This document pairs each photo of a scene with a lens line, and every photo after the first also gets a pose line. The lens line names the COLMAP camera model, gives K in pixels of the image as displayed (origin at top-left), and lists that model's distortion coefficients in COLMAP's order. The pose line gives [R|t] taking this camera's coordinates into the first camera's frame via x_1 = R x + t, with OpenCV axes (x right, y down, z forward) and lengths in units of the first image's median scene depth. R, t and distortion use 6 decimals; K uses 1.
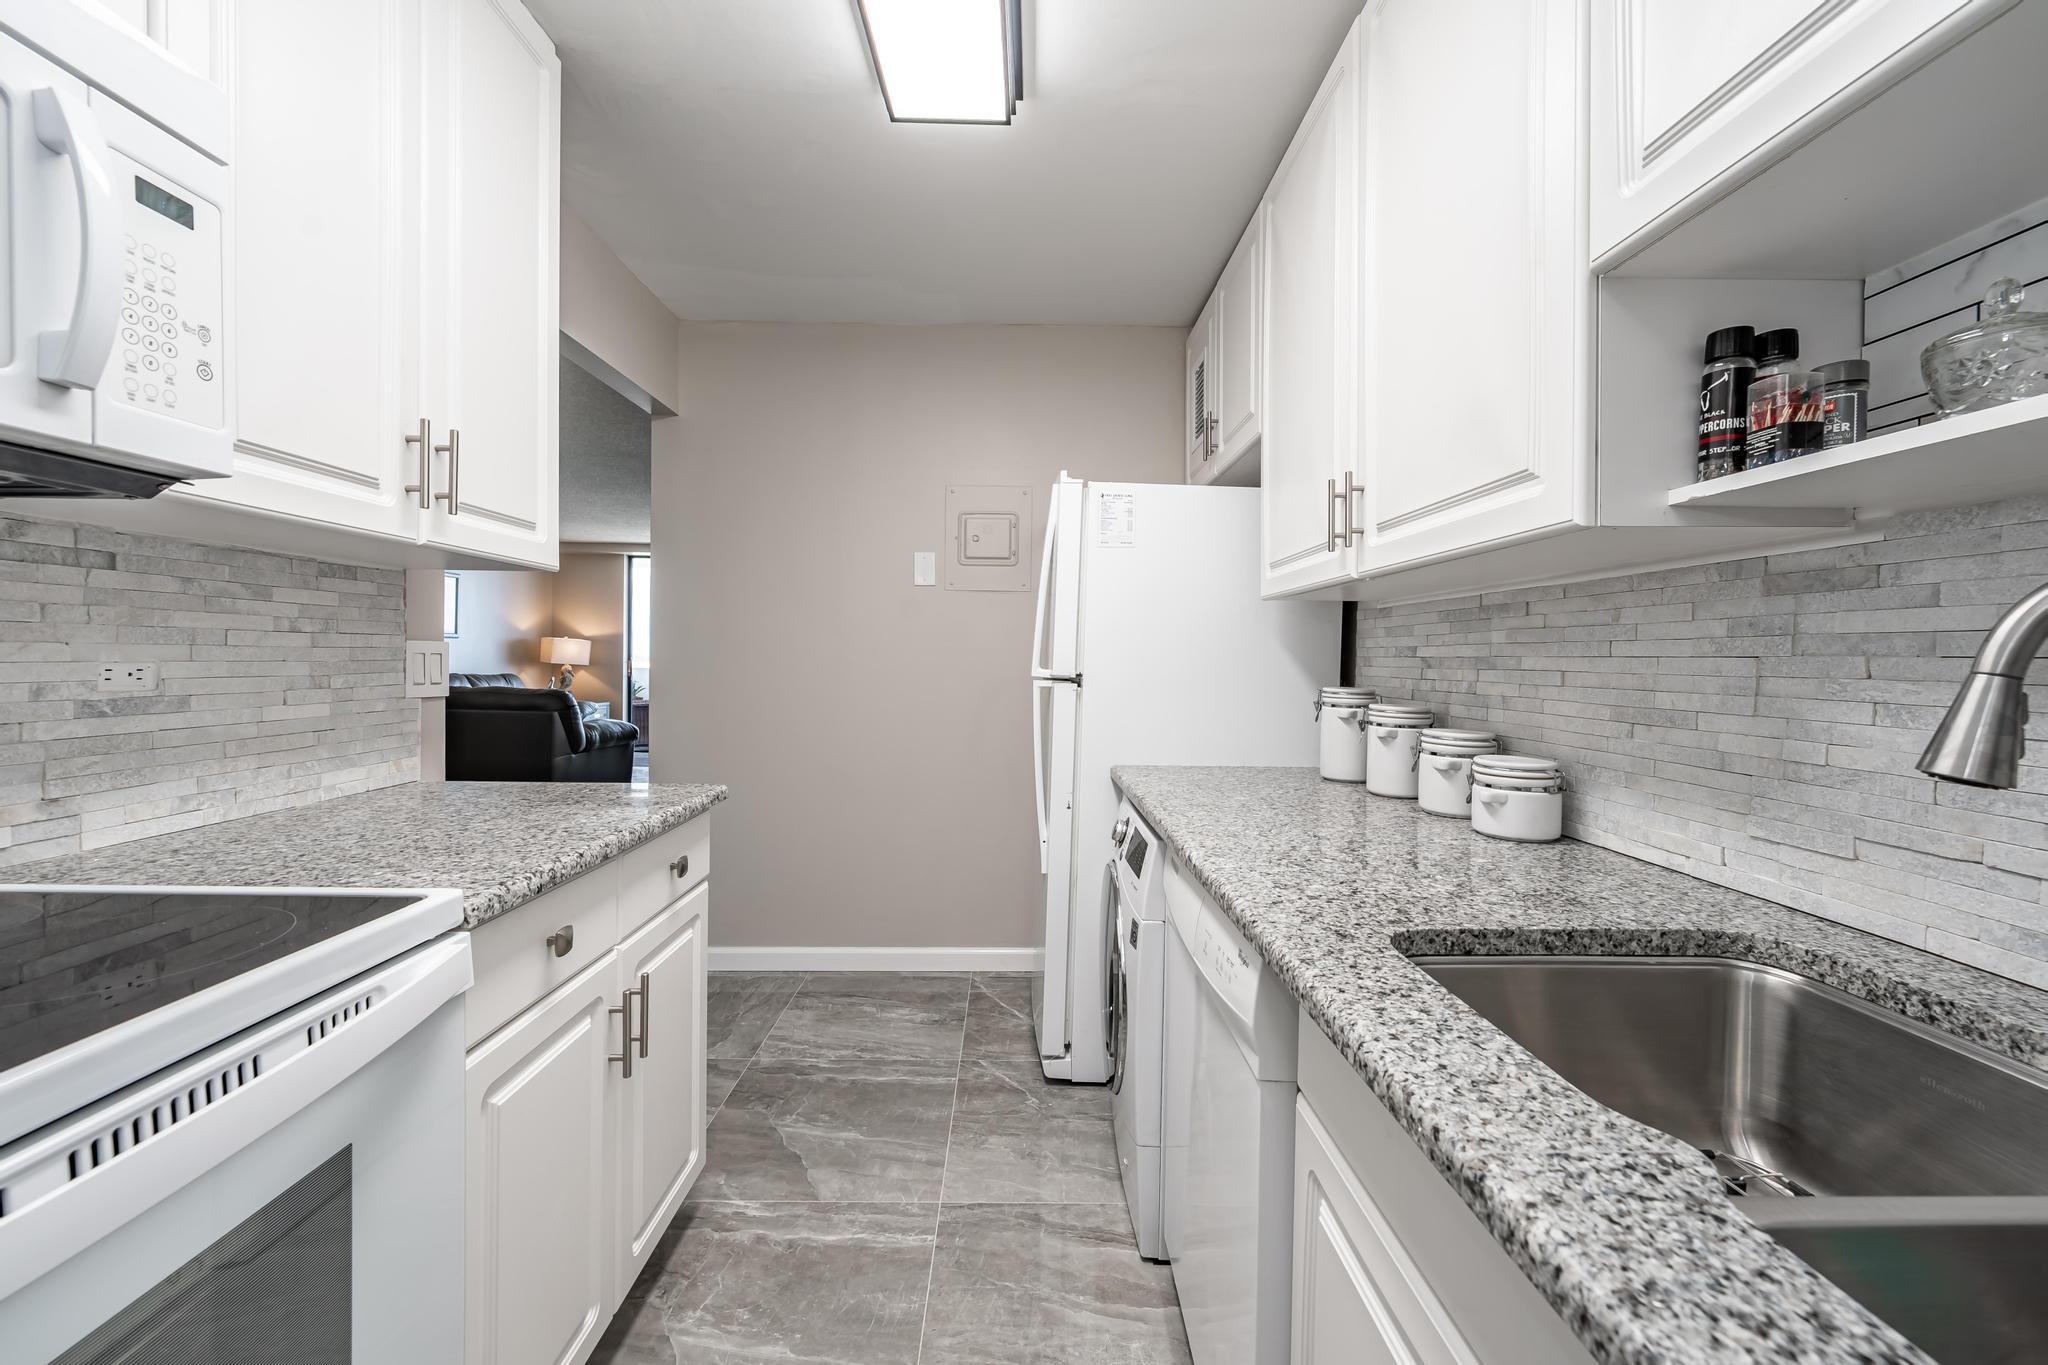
lens RADIAL K [[784.3, 0, 1030.9], [0, 784.3, 668.0], [0, 0, 1]] dist [0.000623, 0.000023]
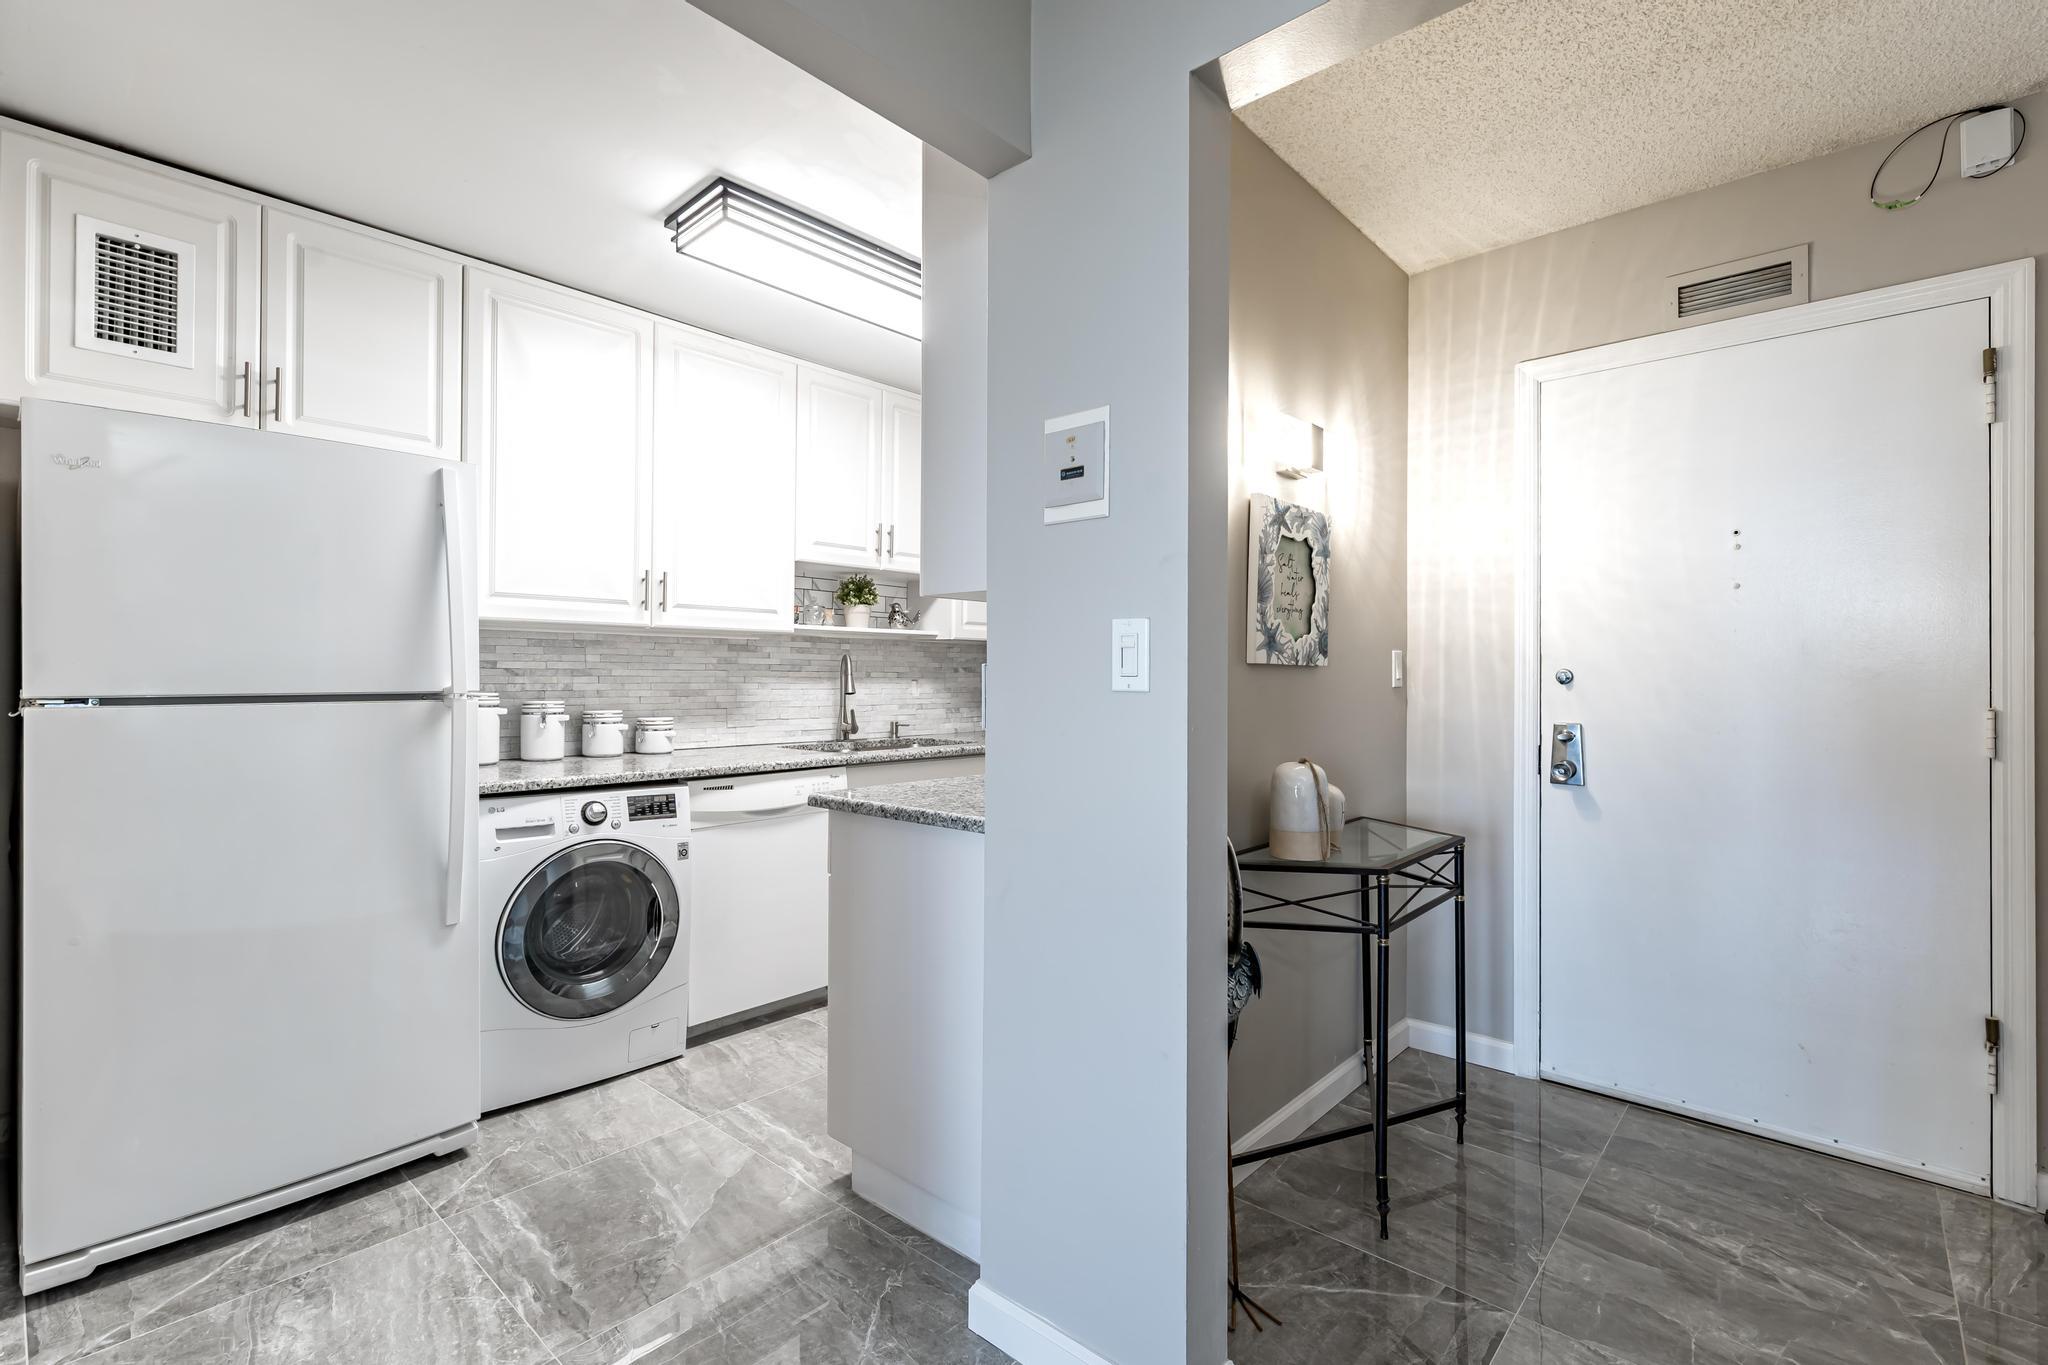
lens RADIAL K [[947.9, 0, 1020.0], [0, 947.9, 673.8], [0, 0, 1]] dist [-0.002429, 0.000021]
pose [[-0.726361, -0.017245, 0.687097, -2.531186], [-0.007422, 0.999824, 0.017249, -0.074166], [-0.687273, 0.007430, -0.726361, 2.955690]]
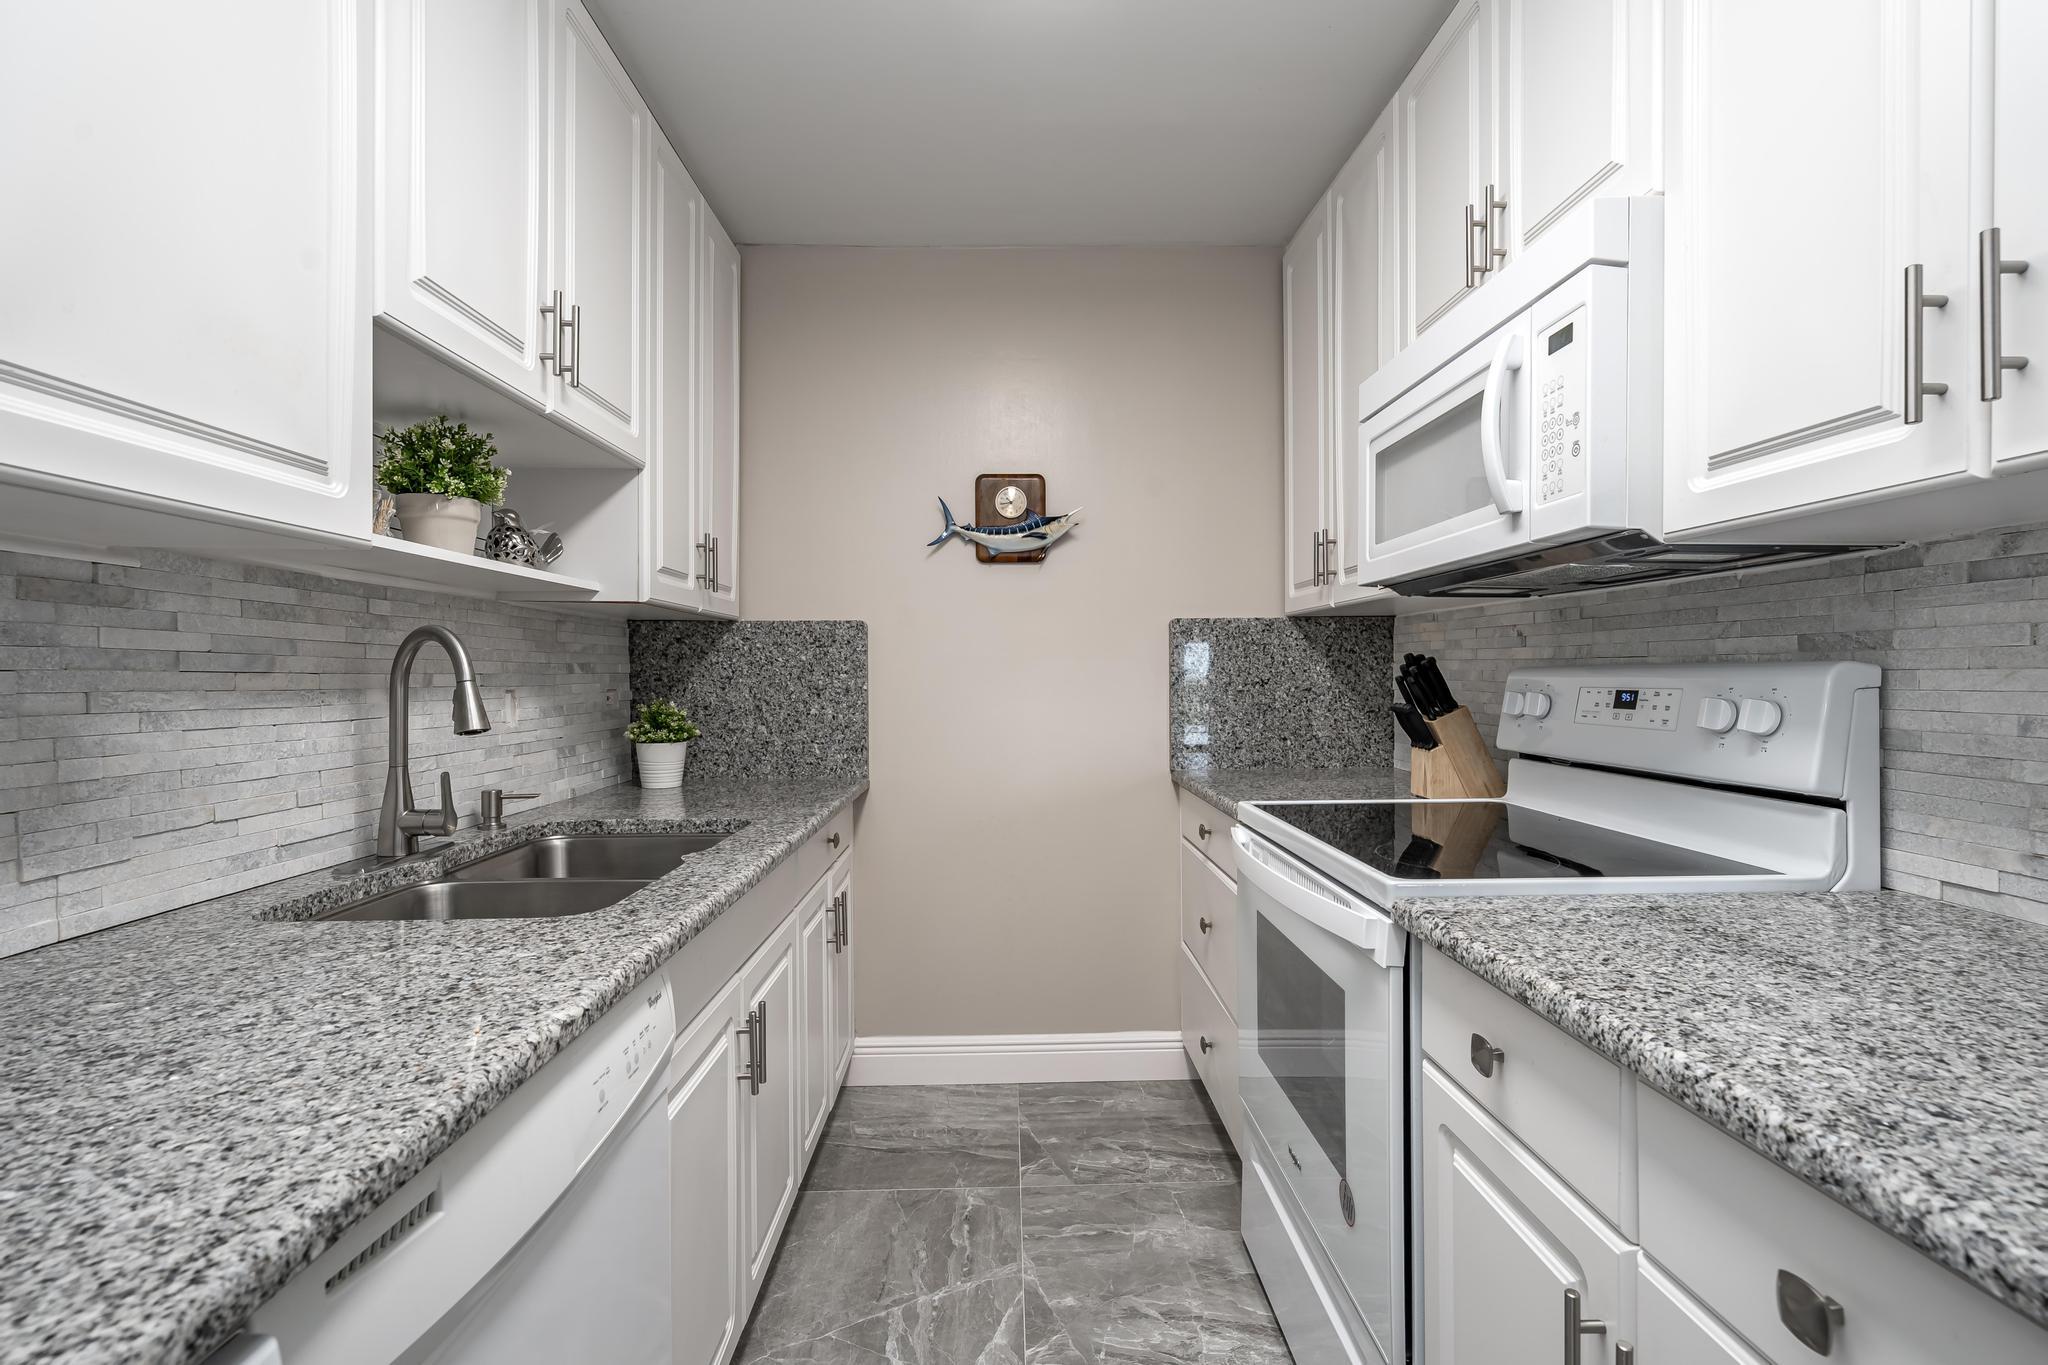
lens RADIAL K [[947.9, 0, 1029.4], [0, 947.9, 673.6], [0, 0, 1]] dist [-0.002429, 0.000021]
pose [[-0.999963, -0.007662, -0.003999, -0.160716], [-0.007708, 0.999901, 0.011762, -0.031295], [0.003908, 0.011792, -0.999923, 2.030074]]
